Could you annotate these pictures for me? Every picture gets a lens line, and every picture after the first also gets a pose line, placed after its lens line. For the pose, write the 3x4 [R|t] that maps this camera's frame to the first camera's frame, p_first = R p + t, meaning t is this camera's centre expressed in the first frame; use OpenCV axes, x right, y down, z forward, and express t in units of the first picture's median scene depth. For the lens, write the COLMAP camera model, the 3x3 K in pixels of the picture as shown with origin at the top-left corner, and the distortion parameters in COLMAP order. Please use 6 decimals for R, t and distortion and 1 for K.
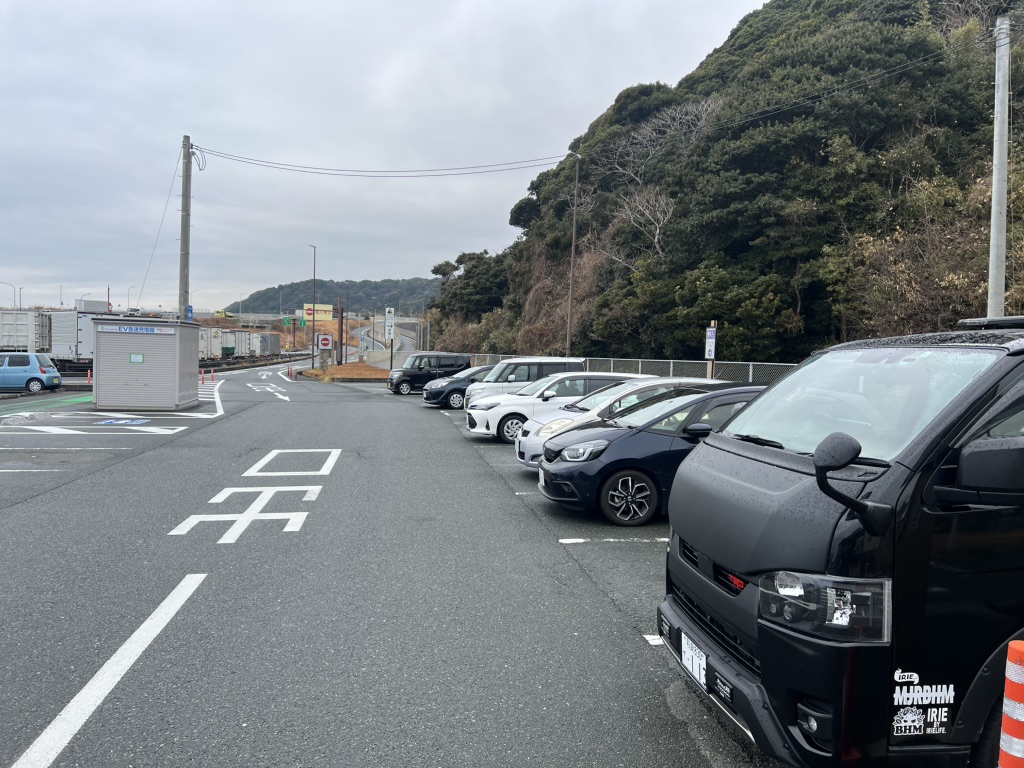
lens RADIAL K [[808.0, 0, 512.0], [0, 808.0, 384.0], [0, 0, 1]] dist [0.068648, -0.075688]
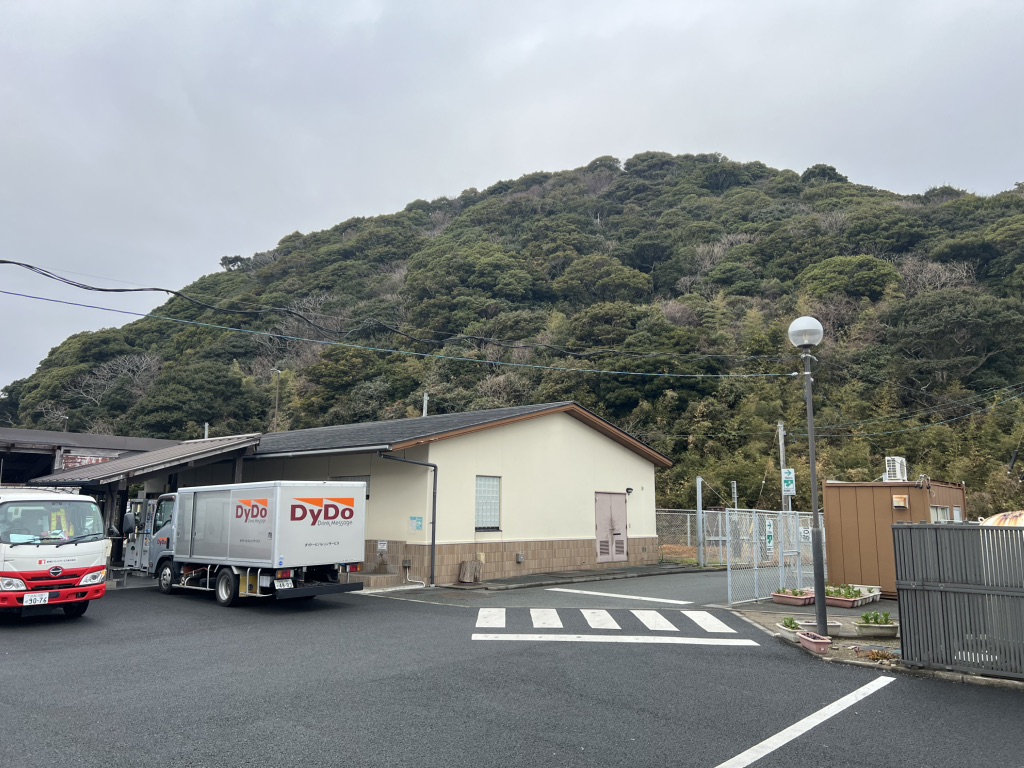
lens RADIAL K [[808.0, 0, 512.0], [0, 808.0, 384.0], [0, 0, 1]] dist [0.068648, -0.075688]
pose [[0.809337, 0.061930, 0.584071, -0.215966], [0.053478, 0.982525, -0.178283, 0.061974], [-0.584905, 0.175525, 0.791882, -1.281285]]
